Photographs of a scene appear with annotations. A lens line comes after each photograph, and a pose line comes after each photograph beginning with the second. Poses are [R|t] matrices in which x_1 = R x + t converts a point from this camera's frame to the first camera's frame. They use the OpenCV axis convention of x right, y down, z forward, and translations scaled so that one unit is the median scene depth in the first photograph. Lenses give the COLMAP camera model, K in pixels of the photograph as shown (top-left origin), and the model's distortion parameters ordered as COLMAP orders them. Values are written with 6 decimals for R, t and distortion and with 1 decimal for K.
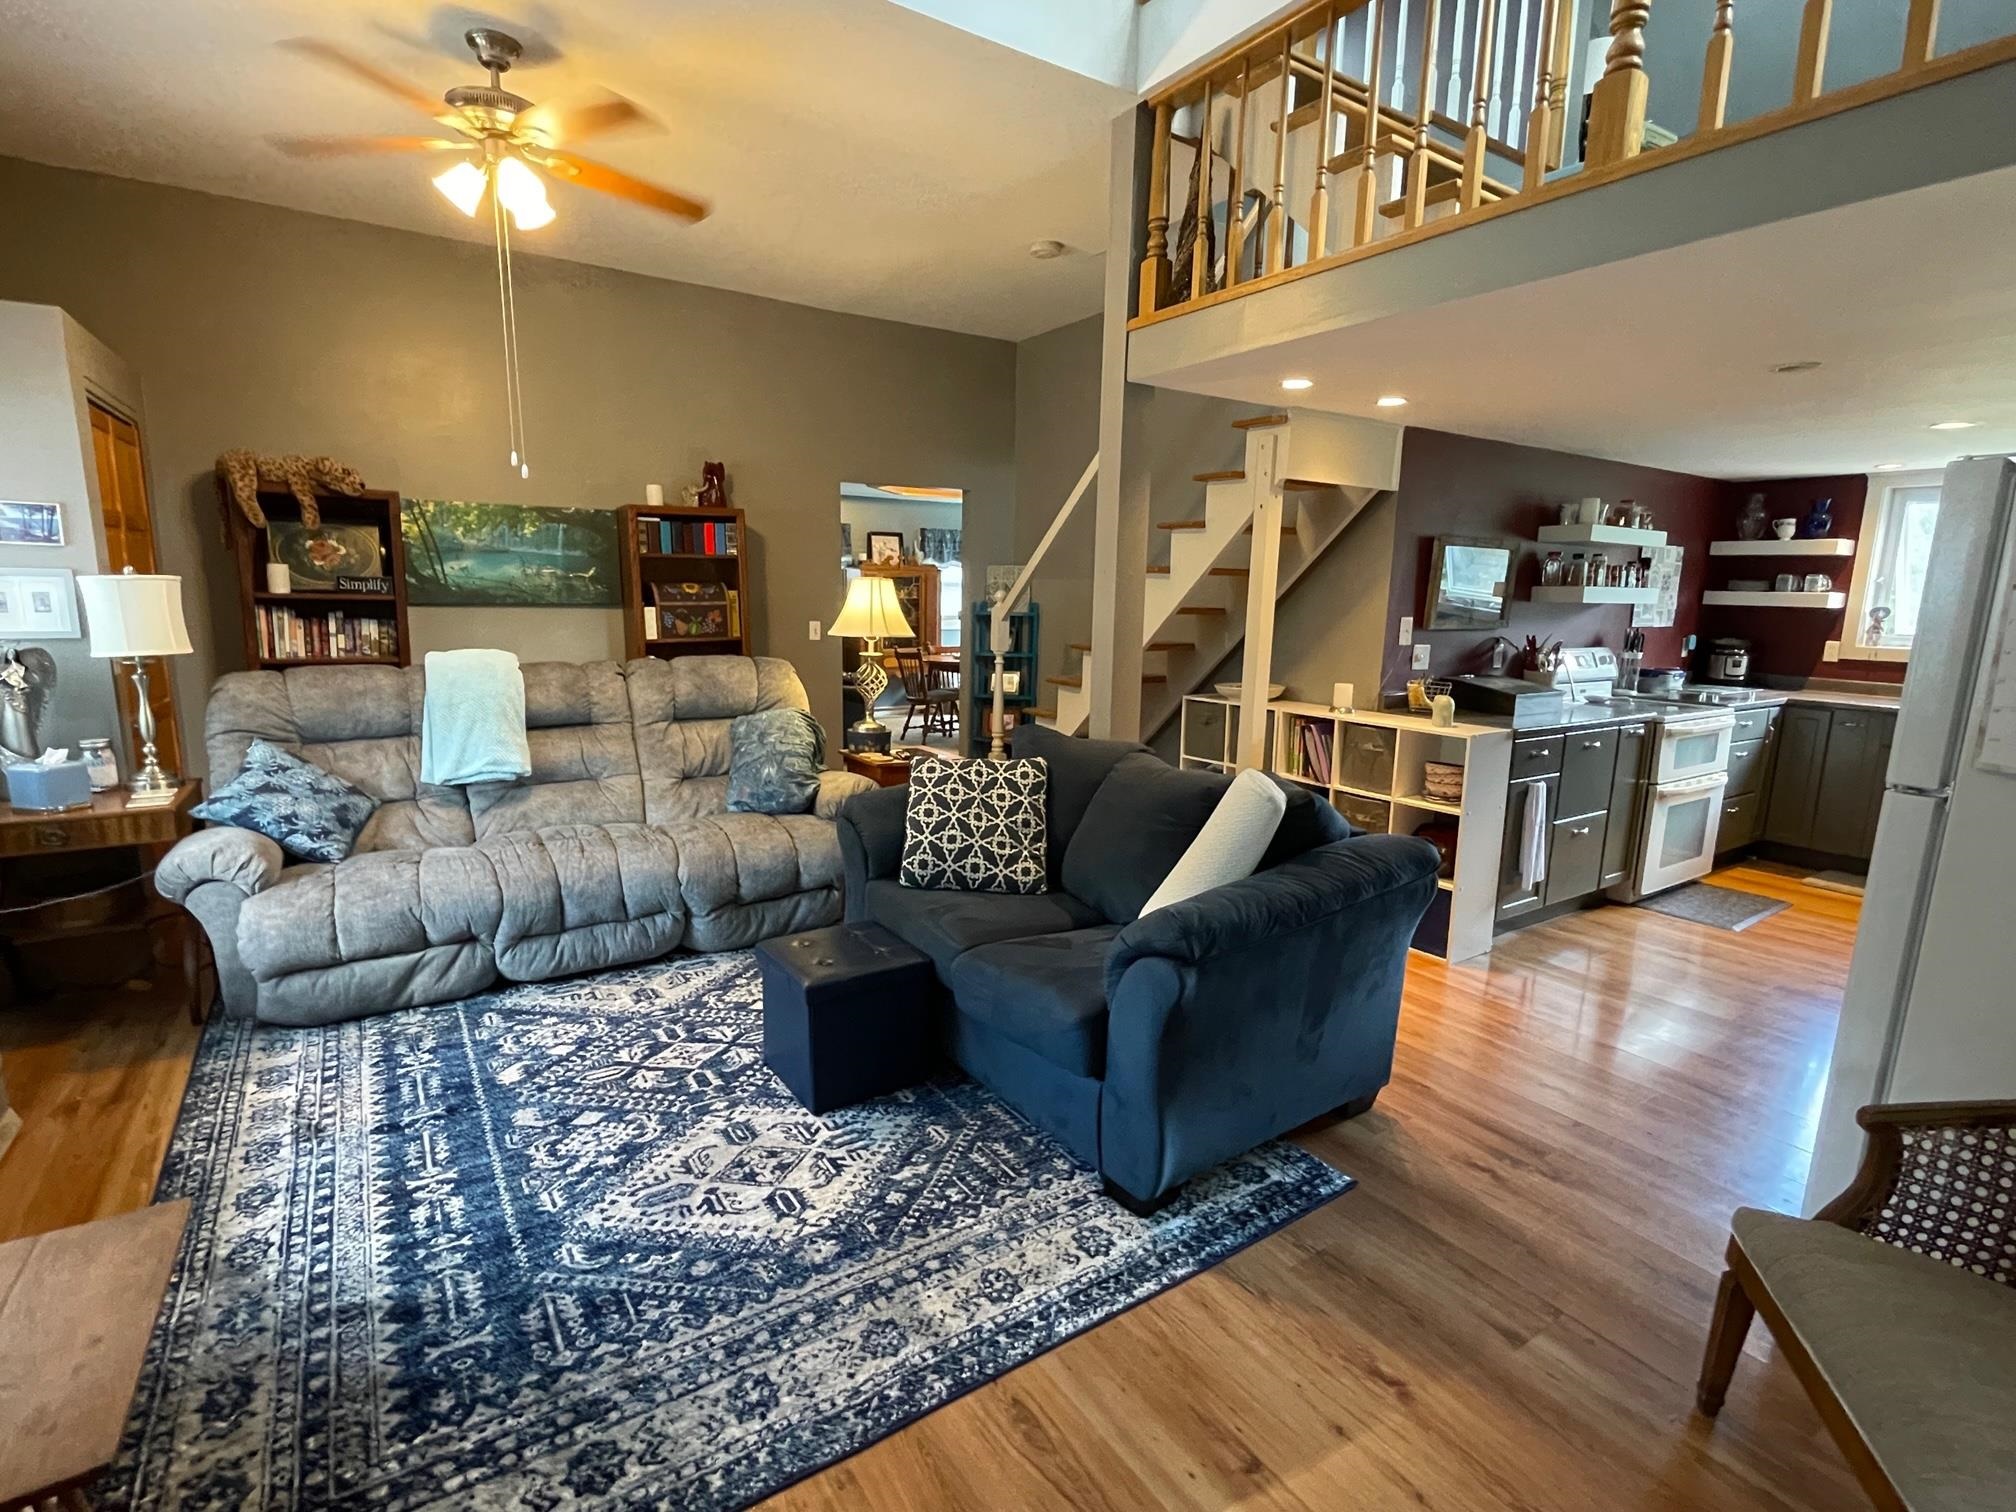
lens RADIAL K [[961.9, 0, 1008.0], [0, 961.9, 756.0], [0, 0, 1]] dist [-0.002709, -0.000195]
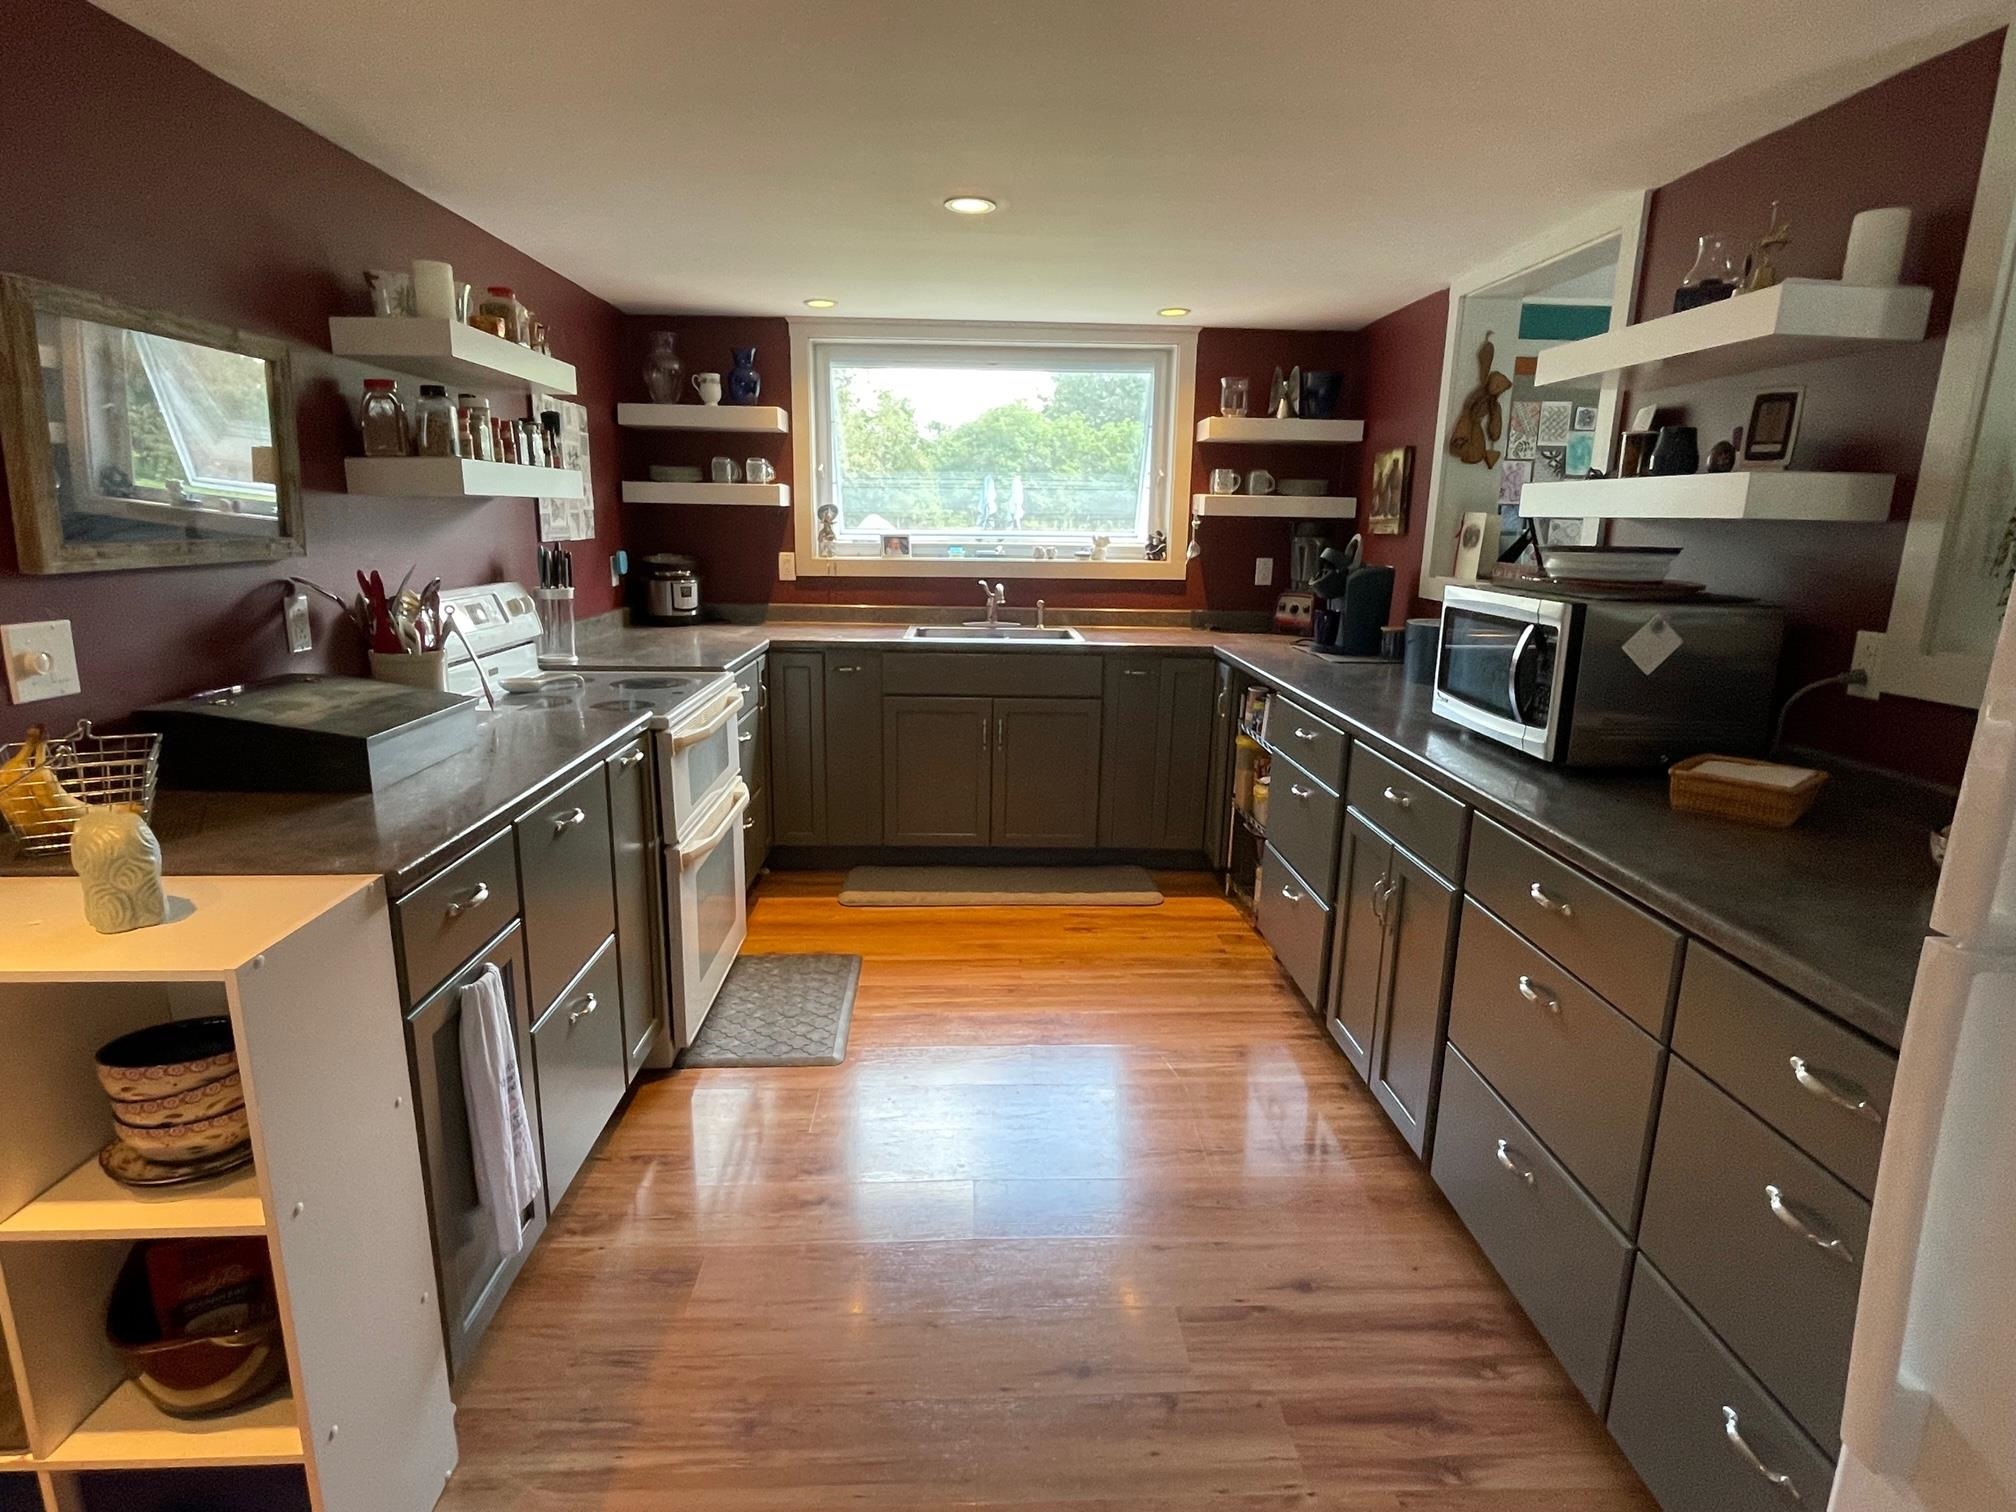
lens RADIAL K [[1082.2, 0, 1008.0], [0, 1082.2, 756.0], [0, 0, 1]] dist [-0.001847, 0.000547]
pose [[0.516863, -0.198081, 0.832837, 0.265651], [0.145522, 0.979033, 0.142540, -0.069785], [-0.843609, 0.047522, 0.534851, 0.489801]]
